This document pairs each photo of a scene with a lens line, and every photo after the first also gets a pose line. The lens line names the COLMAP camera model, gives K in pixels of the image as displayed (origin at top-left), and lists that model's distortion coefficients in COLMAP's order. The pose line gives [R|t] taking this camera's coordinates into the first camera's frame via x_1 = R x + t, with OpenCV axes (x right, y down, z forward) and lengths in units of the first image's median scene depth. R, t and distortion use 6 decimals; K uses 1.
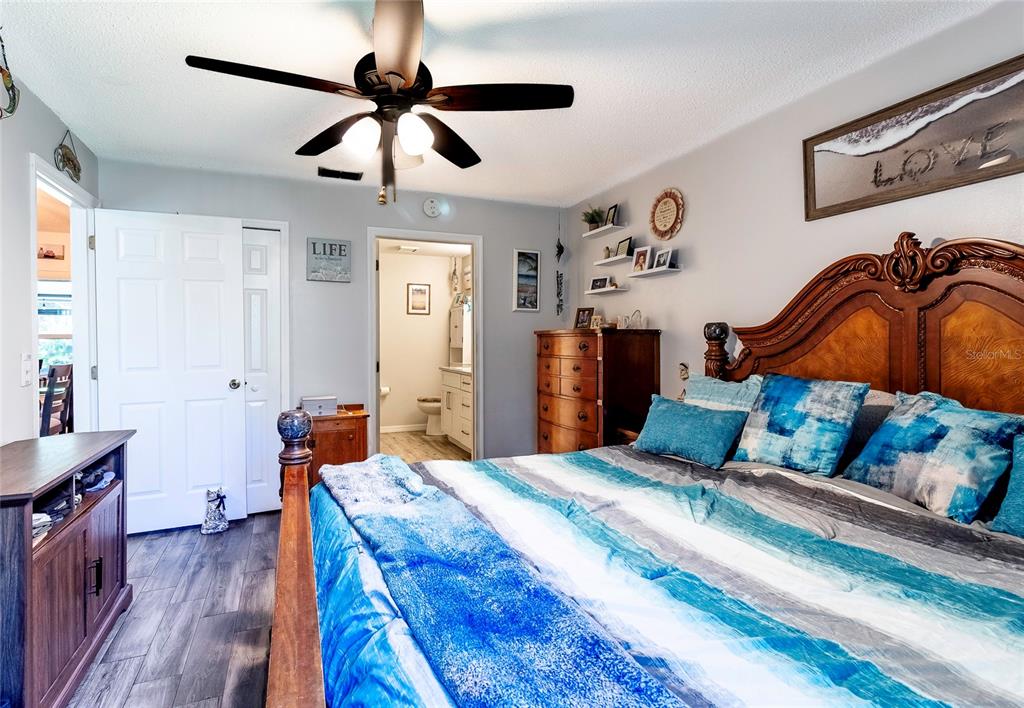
lens RADIAL K [[494.4, 0, 510.8], [0, 494.4, 338.3], [0, 0, 1]] dist [0.000258, 0.000018]
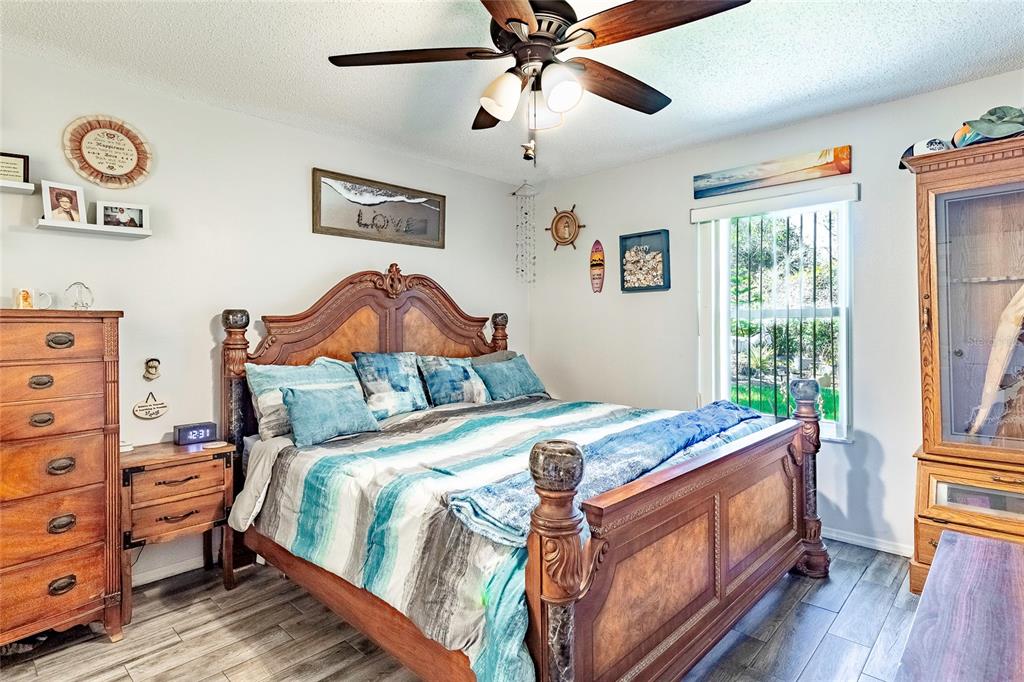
lens RADIAL K [[534.9, 0, 513.7], [0, 534.9, 325.7], [0, 0, 1]] dist [0.001604, 0.000549]
pose [[-0.375771, 0.001032, 0.926712, -0.916933], [0.004025, 0.999992, 0.000518, -0.000056], [-0.926704, 0.003924, -0.375773, 1.126666]]
